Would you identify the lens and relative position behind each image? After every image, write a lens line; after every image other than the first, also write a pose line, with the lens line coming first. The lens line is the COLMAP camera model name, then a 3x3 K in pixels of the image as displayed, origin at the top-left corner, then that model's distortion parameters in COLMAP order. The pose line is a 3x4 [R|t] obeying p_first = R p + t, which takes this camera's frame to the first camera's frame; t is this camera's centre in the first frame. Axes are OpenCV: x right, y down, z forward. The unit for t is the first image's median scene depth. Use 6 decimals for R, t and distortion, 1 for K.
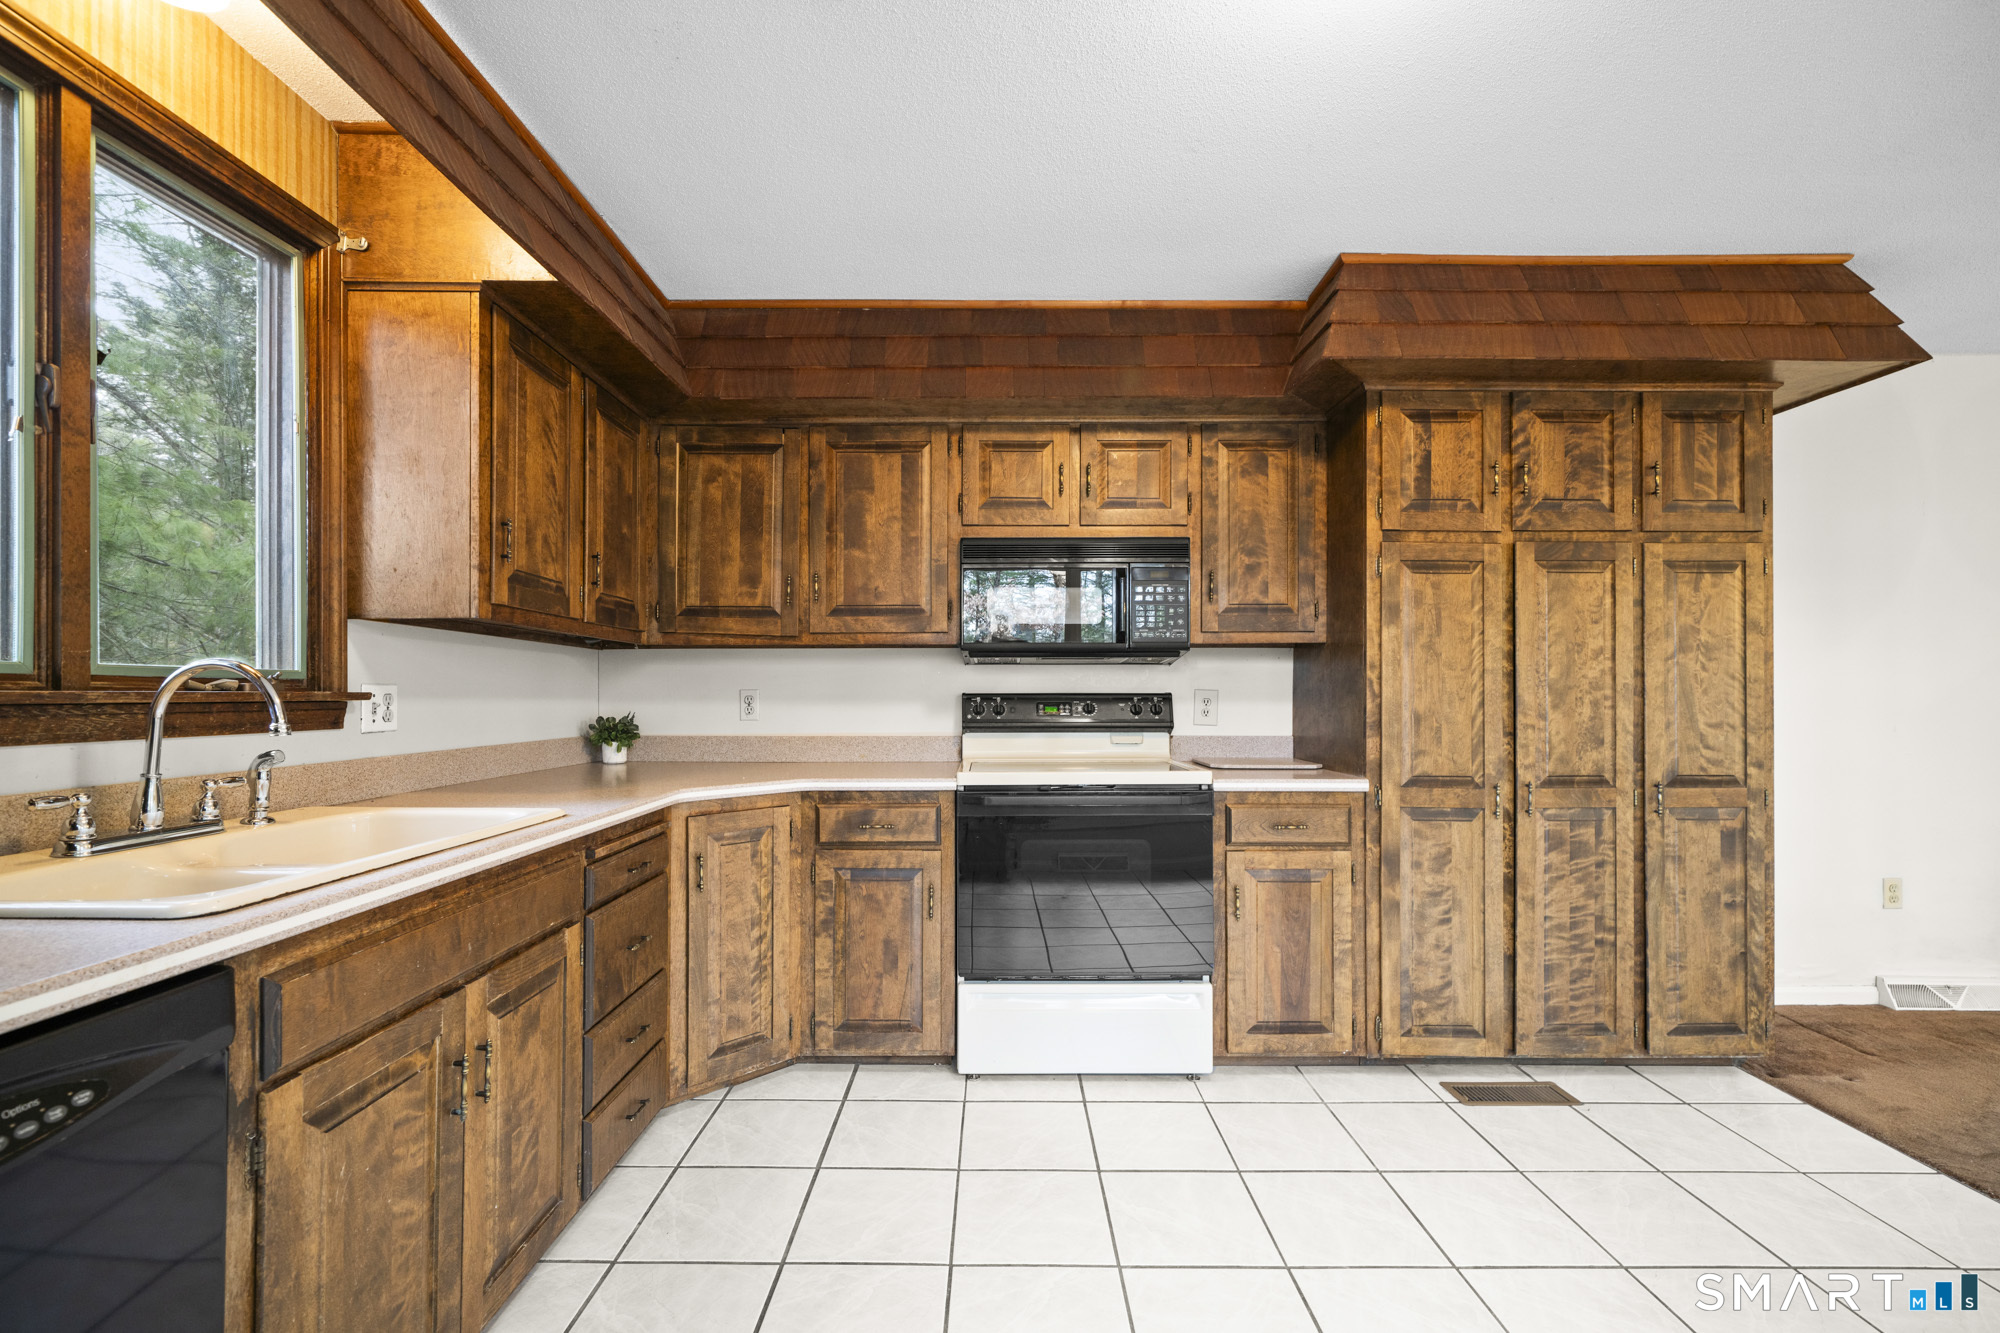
lens RADIAL K [[839.2, 0, 994.3], [0, 839.2, 690.2], [0, 0, 1]] dist [-0.001305, -0.000118]
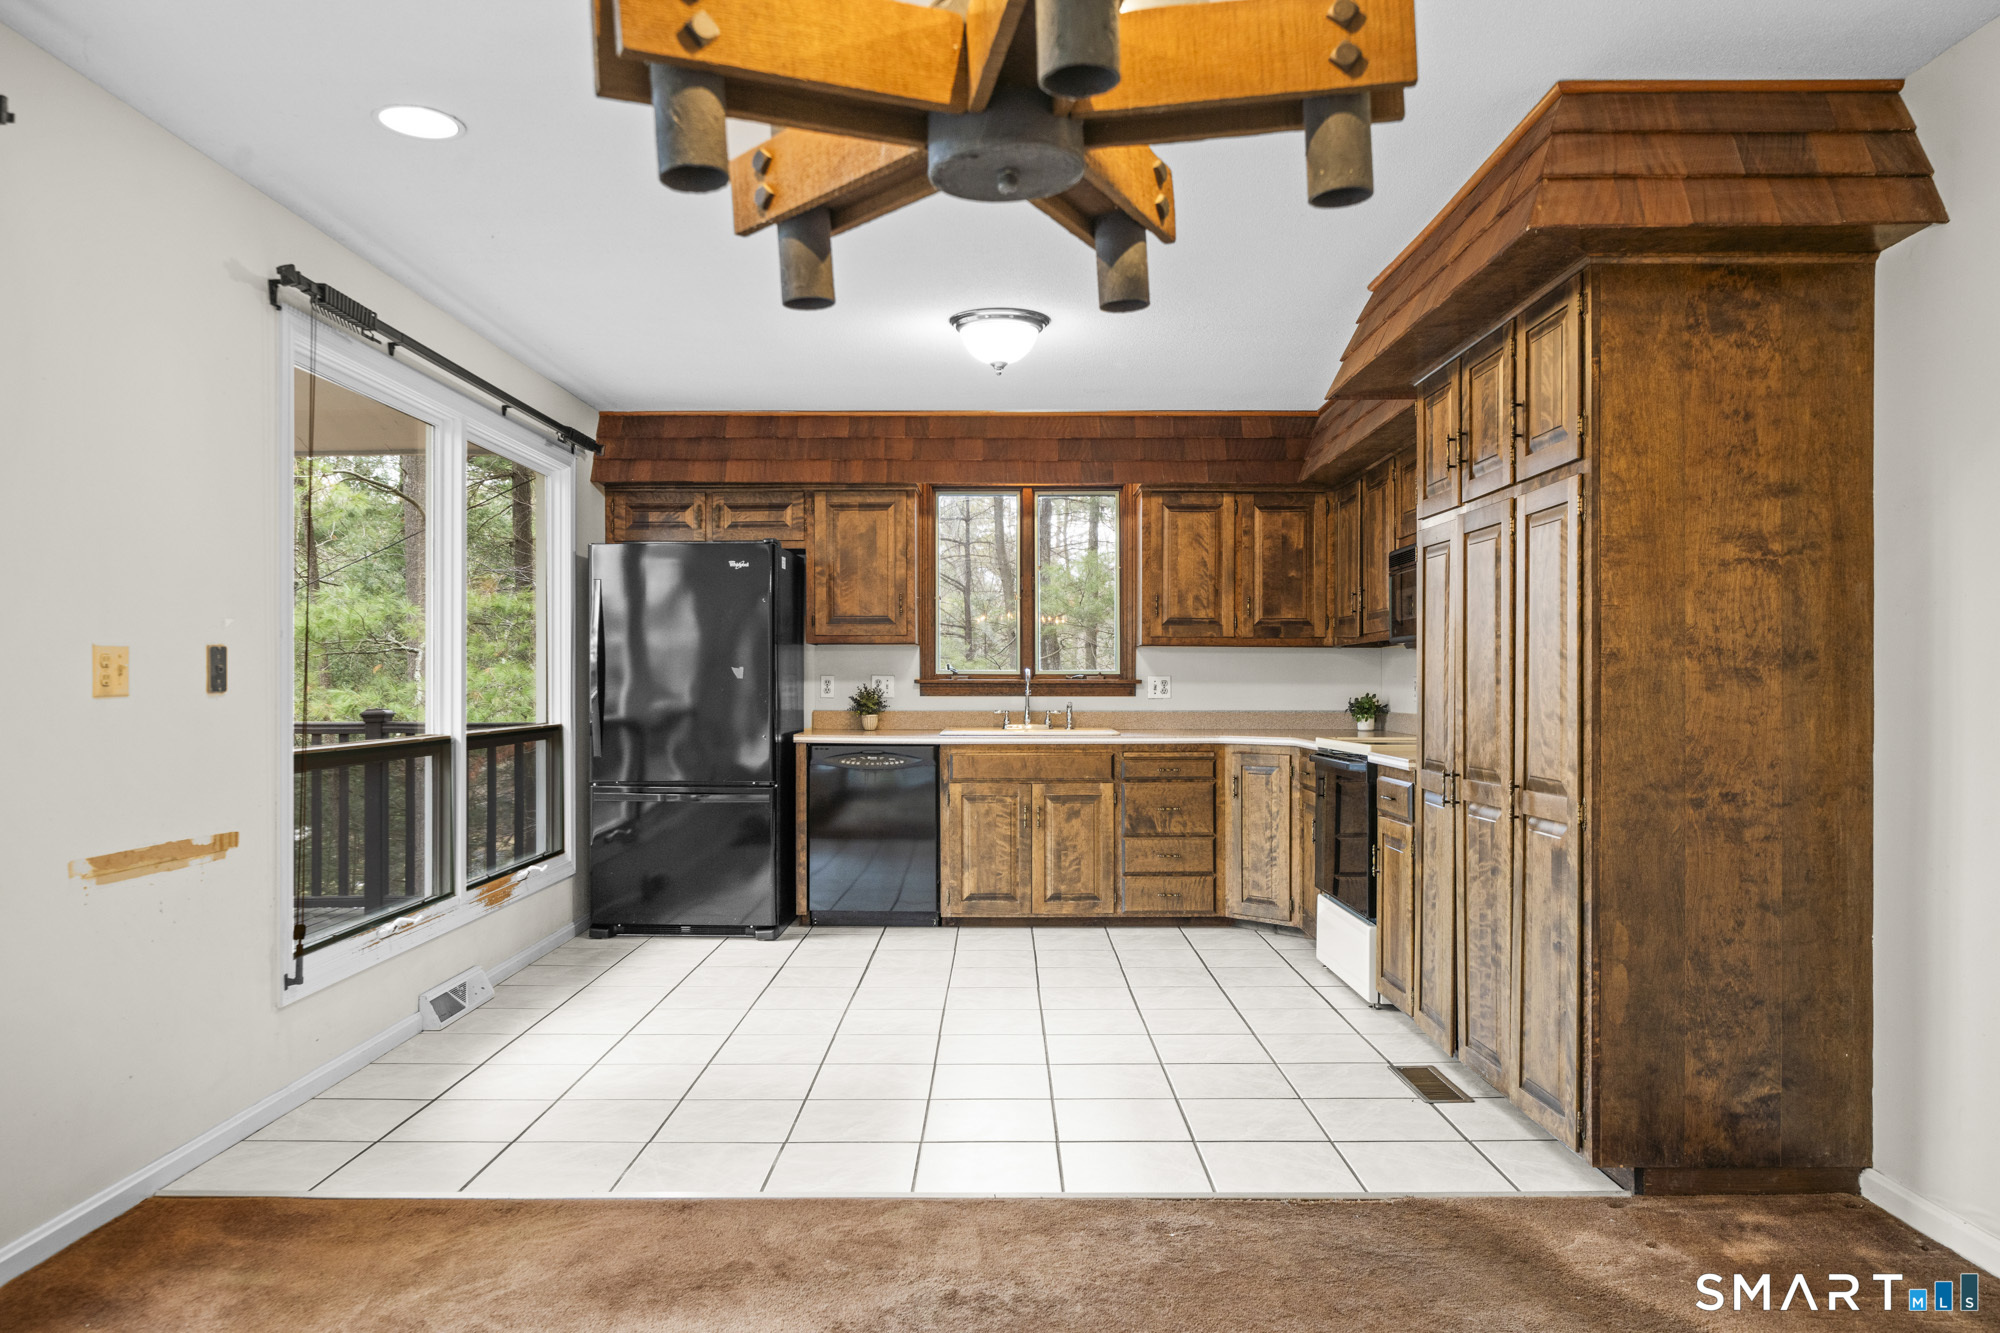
lens RADIAL K [[1352.1, 0, 1002.3], [0, 1352.1, 711.9], [0, 0, 1]] dist [-0.000118, 0.000327]
pose [[-0.001837, 0.018985, -0.999818, 2.570354], [0.006613, 0.999798, 0.018972, 0.014944], [0.999976, -0.006577, -0.001962, 0.594735]]
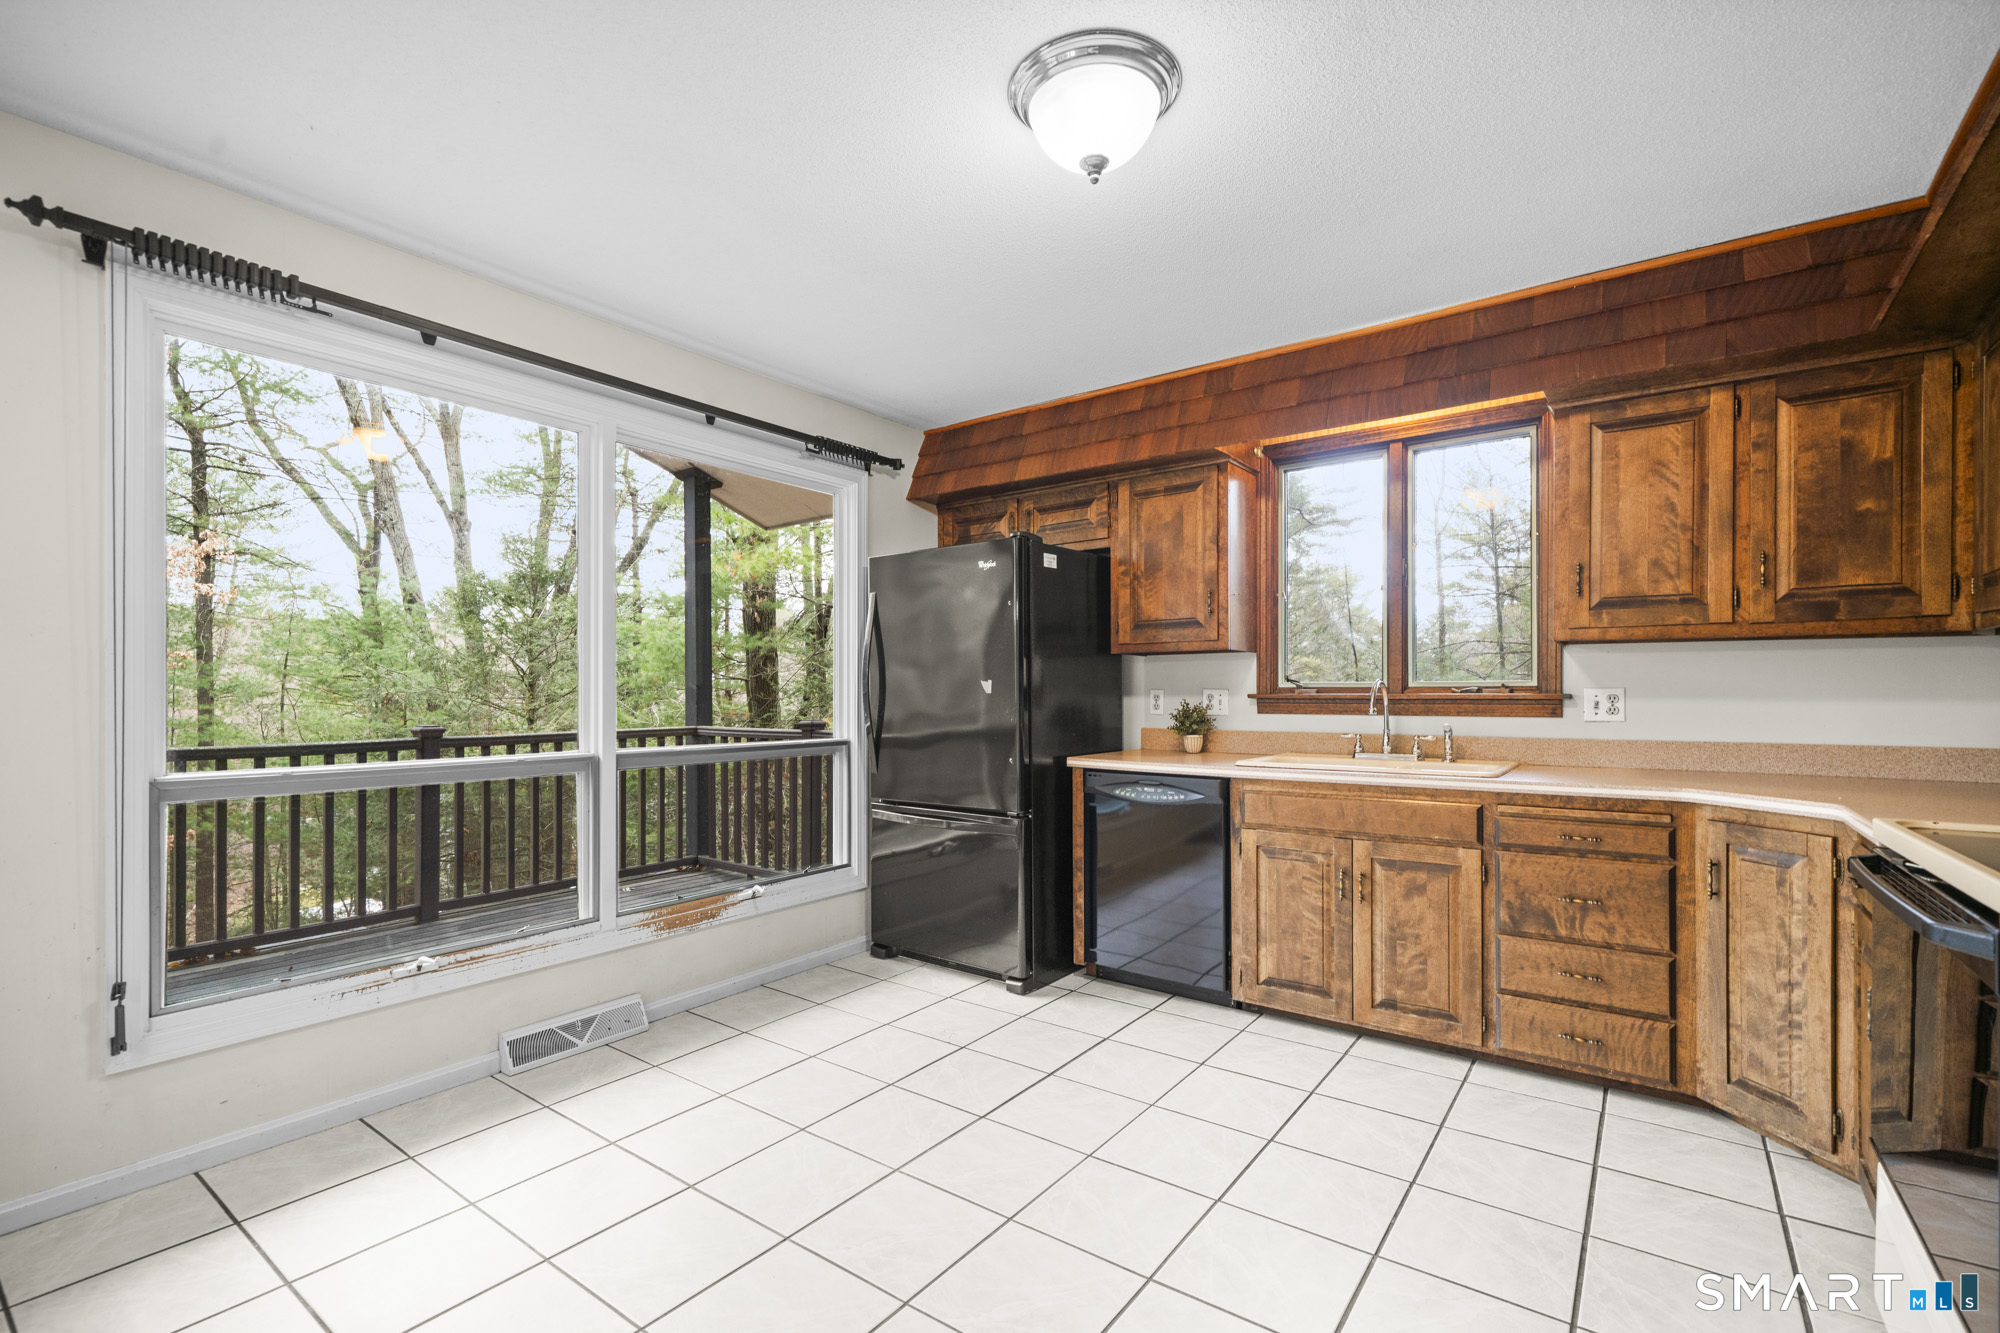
lens RADIAL K [[895.4, 0, 996.2], [0, 895.4, 704.5], [0, 0, 1]] dist [-0.000358, 0.000341]
pose [[-0.596553, 0.005092, -0.802558, 1.058548], [0.004398, 0.999986, 0.003075, 0.010696], [0.802562, -0.001696, -0.596567, 1.045252]]
